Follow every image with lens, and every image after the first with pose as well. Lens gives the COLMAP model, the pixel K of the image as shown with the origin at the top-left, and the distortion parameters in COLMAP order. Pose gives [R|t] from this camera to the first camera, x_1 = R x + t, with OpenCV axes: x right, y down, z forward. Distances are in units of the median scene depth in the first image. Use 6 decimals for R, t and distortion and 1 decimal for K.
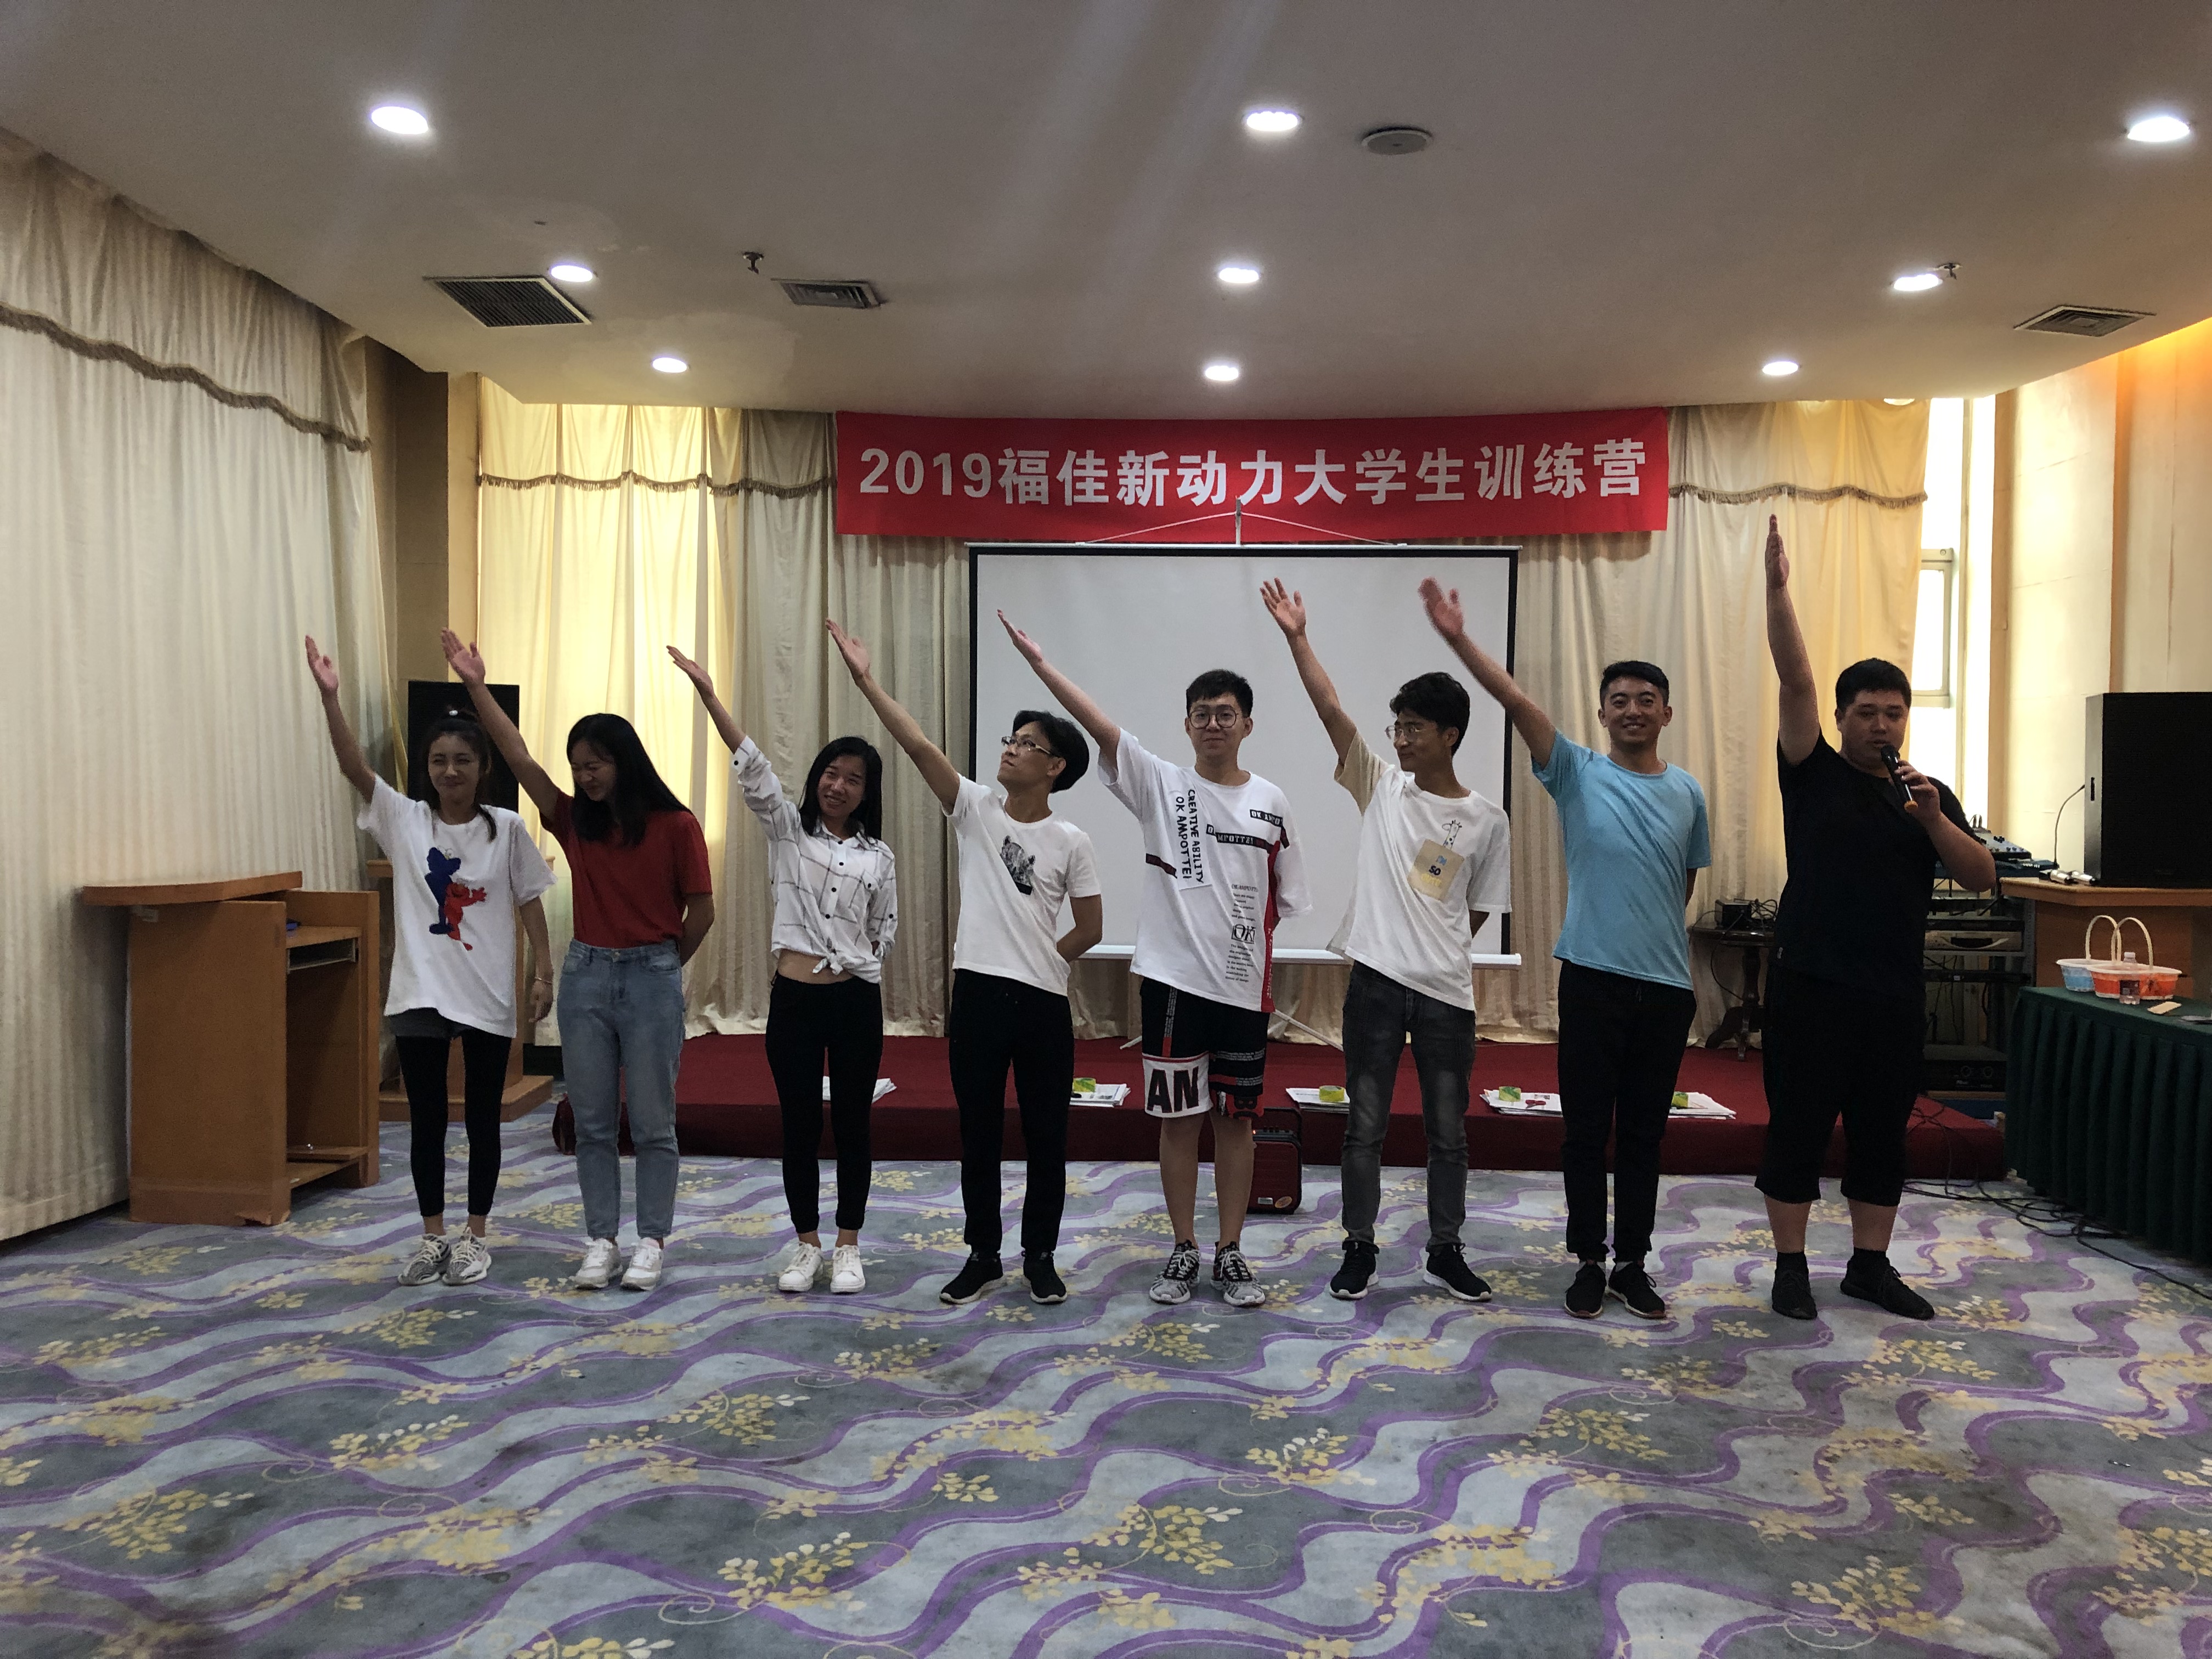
lens RADIAL K [[1787.2, 0, 1106.0], [0, 1787.2, 829.5], [0, 0, 1]] dist [0.049355, -0.097785]
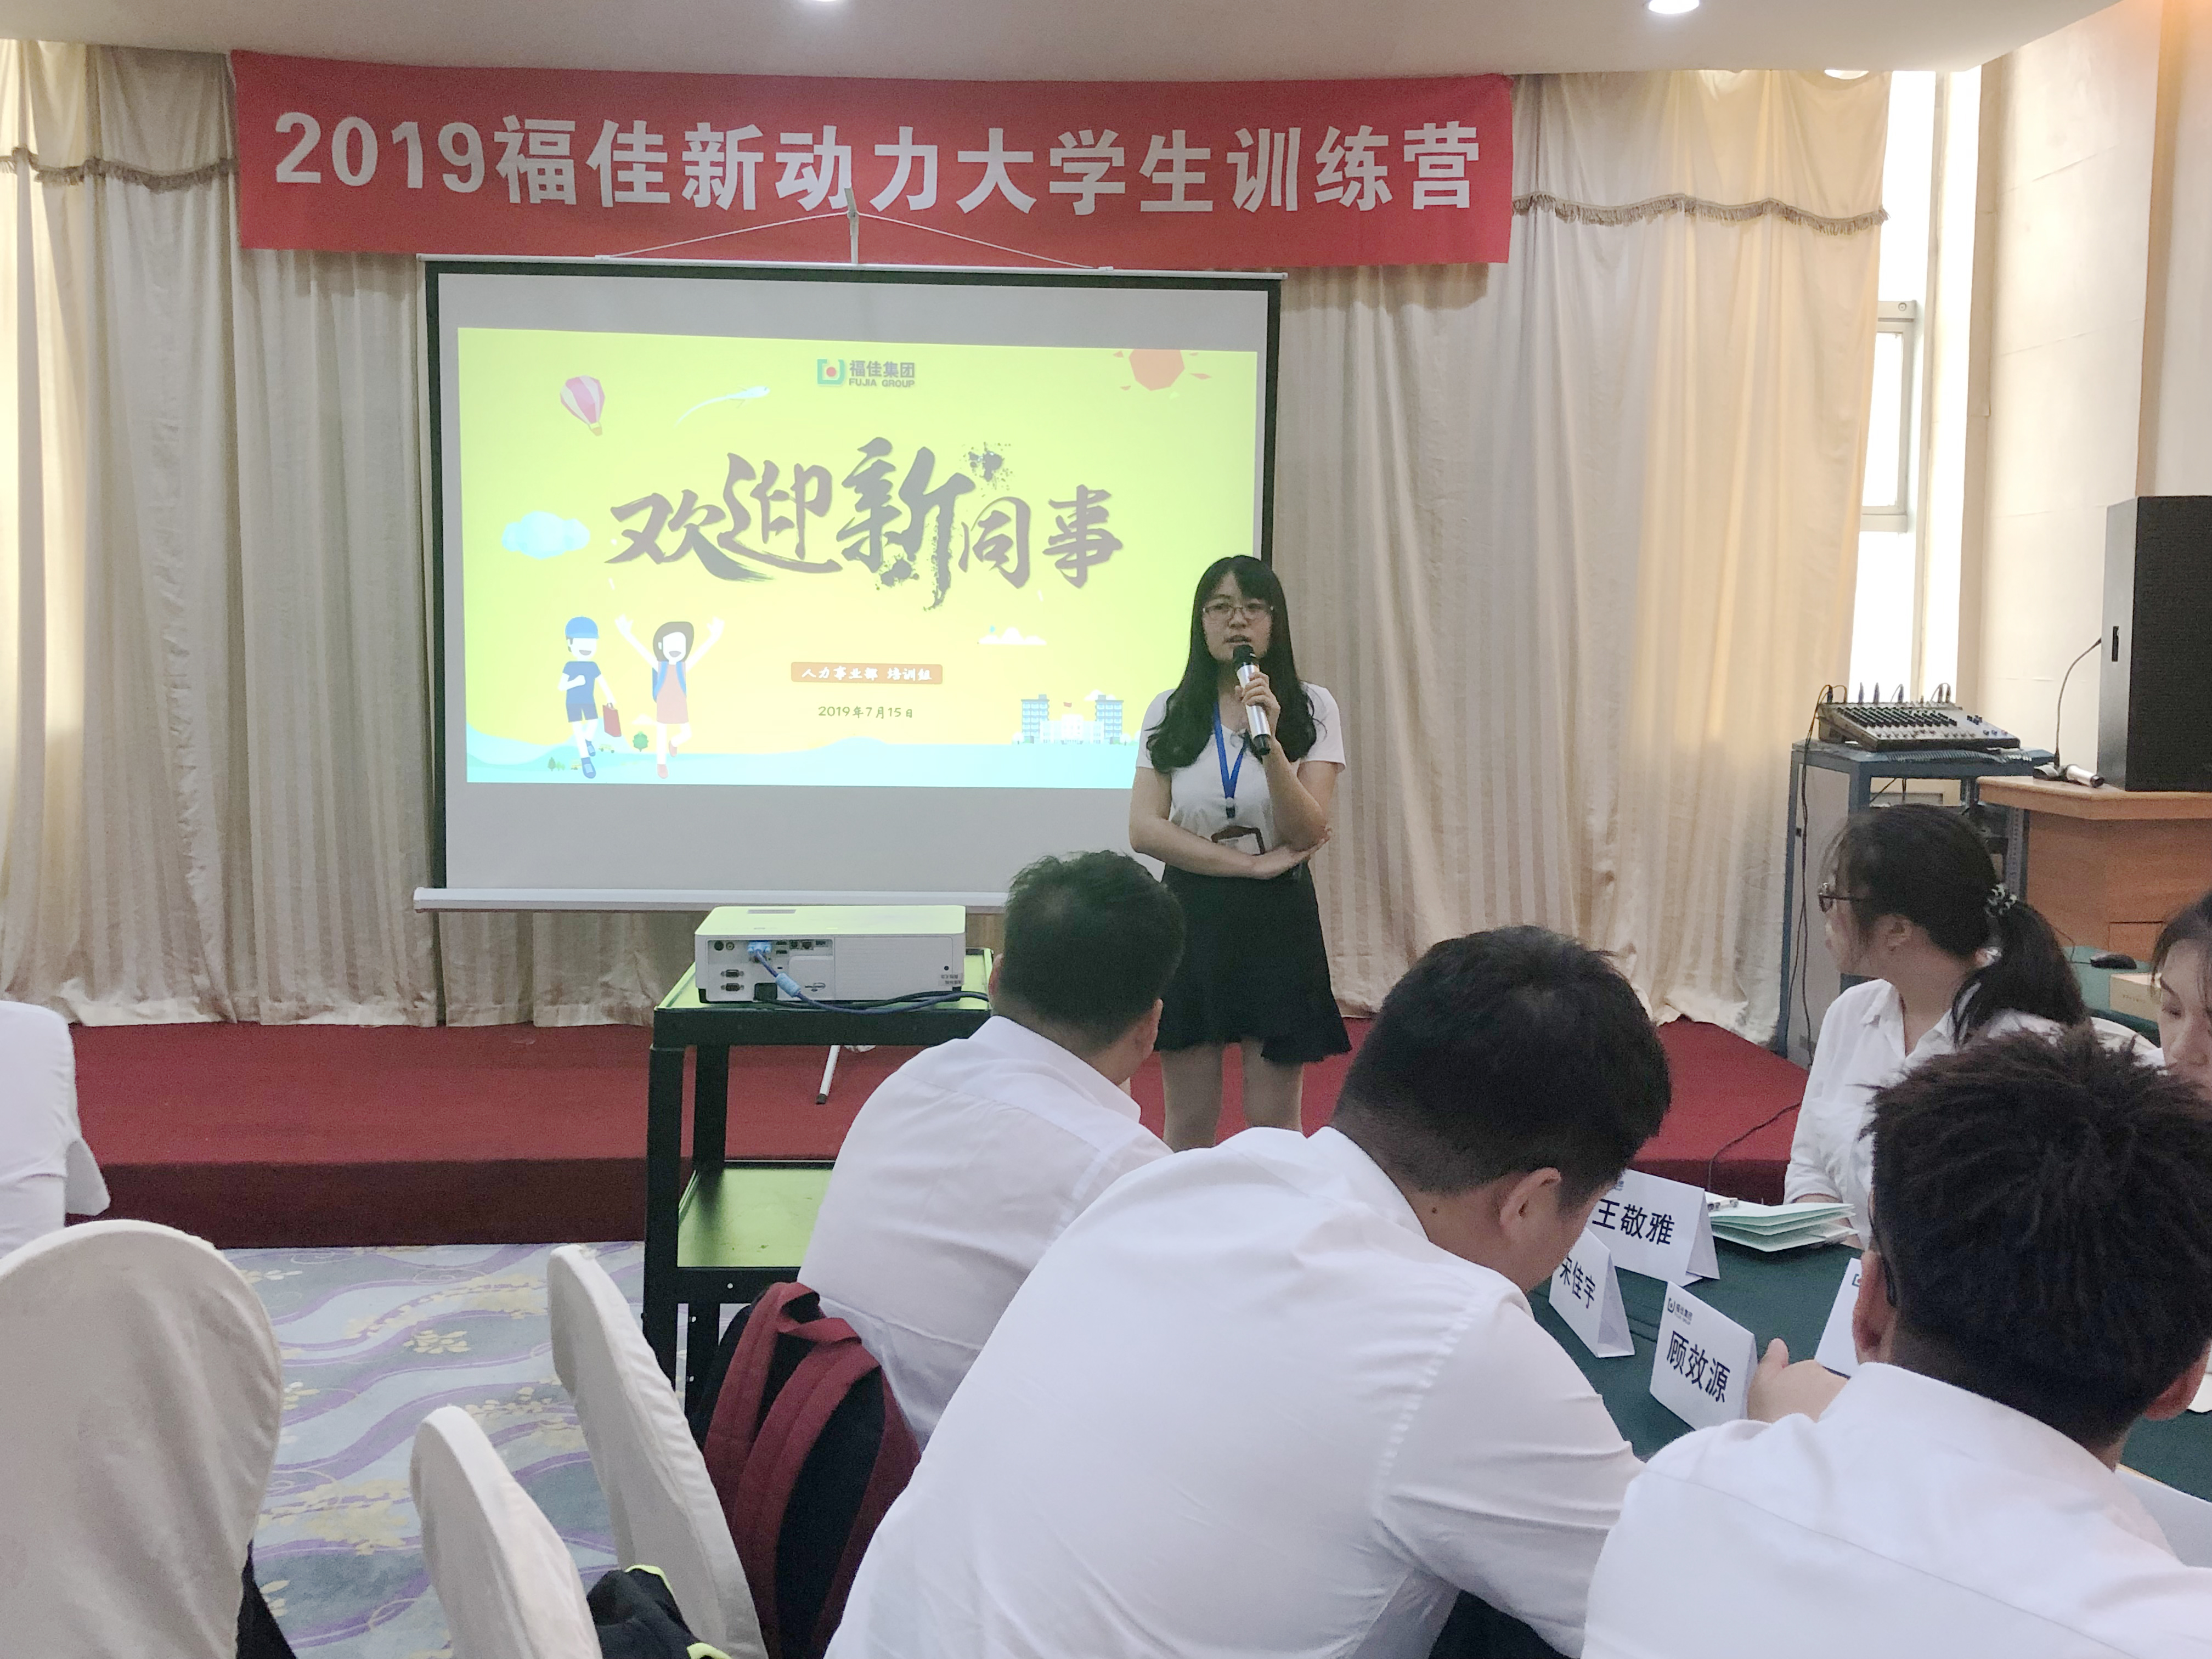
lens RADIAL K [[2156.1, 0, 1107.5], [0, 2156.1, 847.0], [0, 0, 1]] dist [0.004531, 0.020562]
pose [[0.995718, -0.008815, 0.092018, 0.091328], [0.002975, 0.997983, 0.063418, 0.000753], [-0.092392, -0.062873, 0.993736, 0.208188]]
